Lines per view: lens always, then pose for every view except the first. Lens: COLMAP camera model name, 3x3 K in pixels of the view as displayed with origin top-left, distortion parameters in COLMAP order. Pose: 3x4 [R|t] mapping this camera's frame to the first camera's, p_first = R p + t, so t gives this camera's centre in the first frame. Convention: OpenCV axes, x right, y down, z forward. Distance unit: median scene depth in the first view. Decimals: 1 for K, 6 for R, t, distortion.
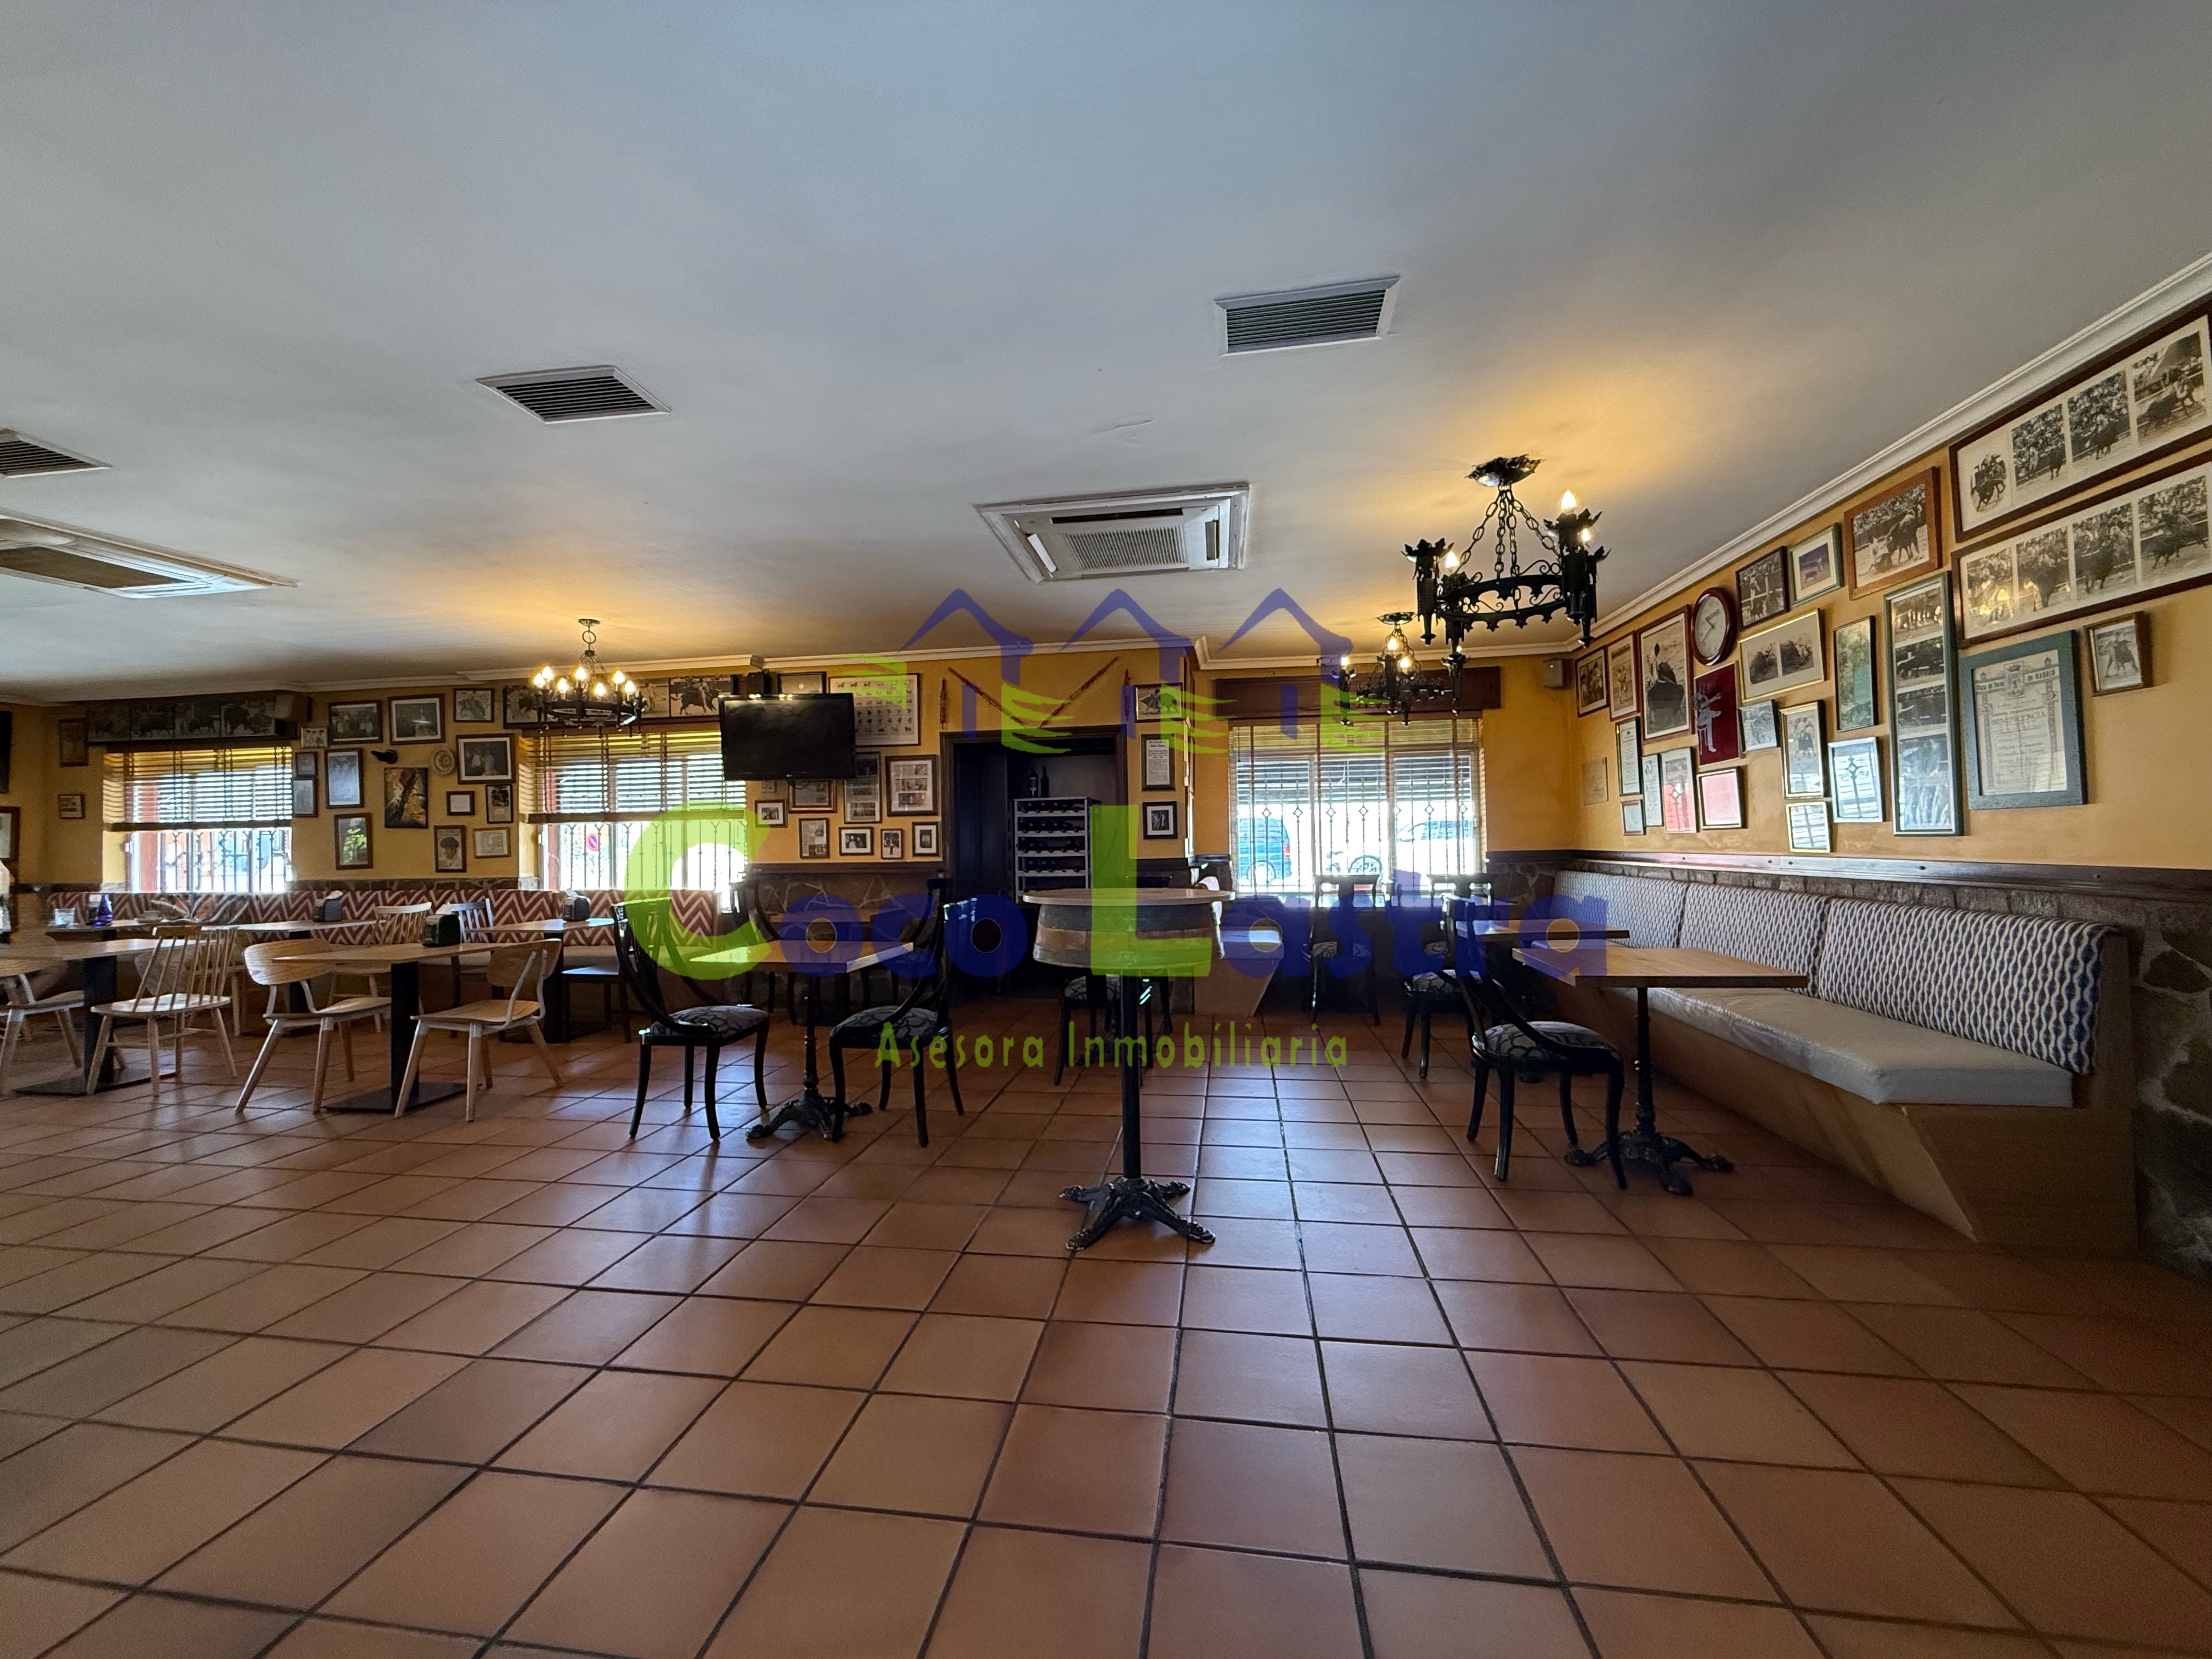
lens RADIAL K [[879.1, 0, 1096.3], [0, 879.1, 835.1], [0, 0, 1]] dist [-0.001229, 0.000540]
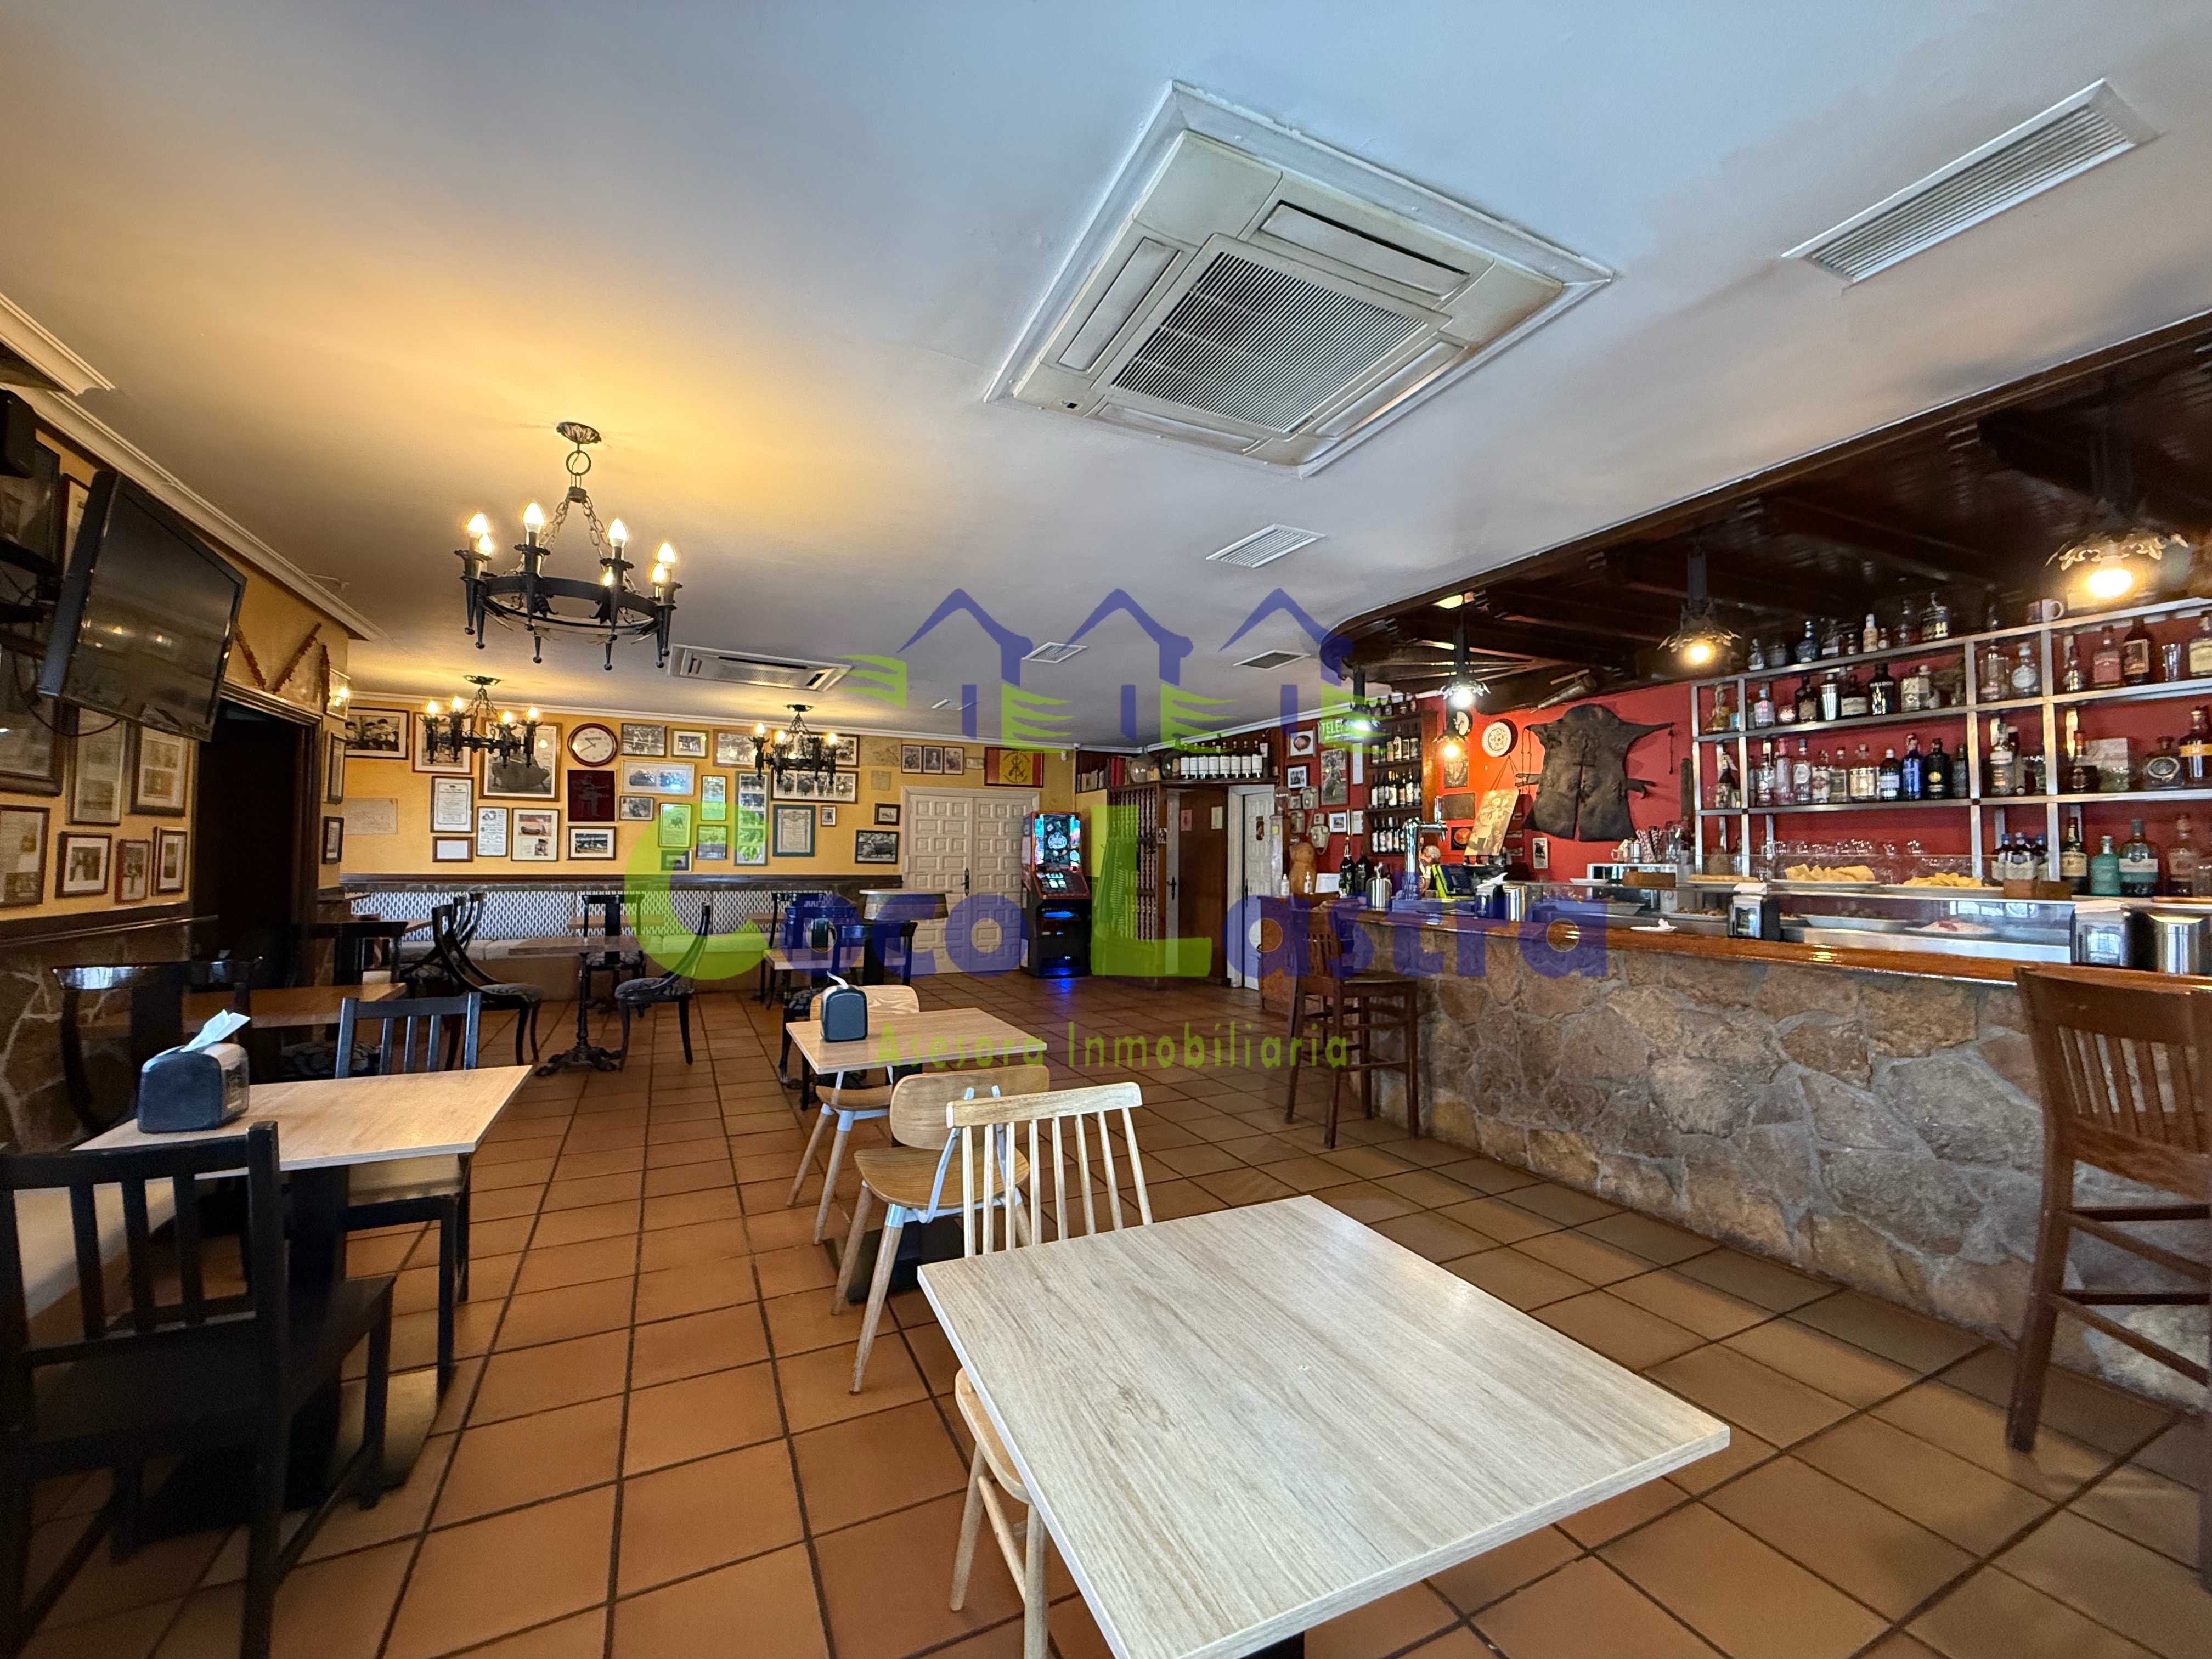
lens RADIAL K [[879.1, 0, 1096.8], [0, 879.1, 832.0], [0, 0, 1]] dist [-0.001229, 0.000540]
pose [[-0.576250, 0.032383, 0.816632, -1.664124], [-0.008736, 0.998914, -0.045776, 0.011269], [-0.817227, -0.033512, -0.575341, 1.500455]]
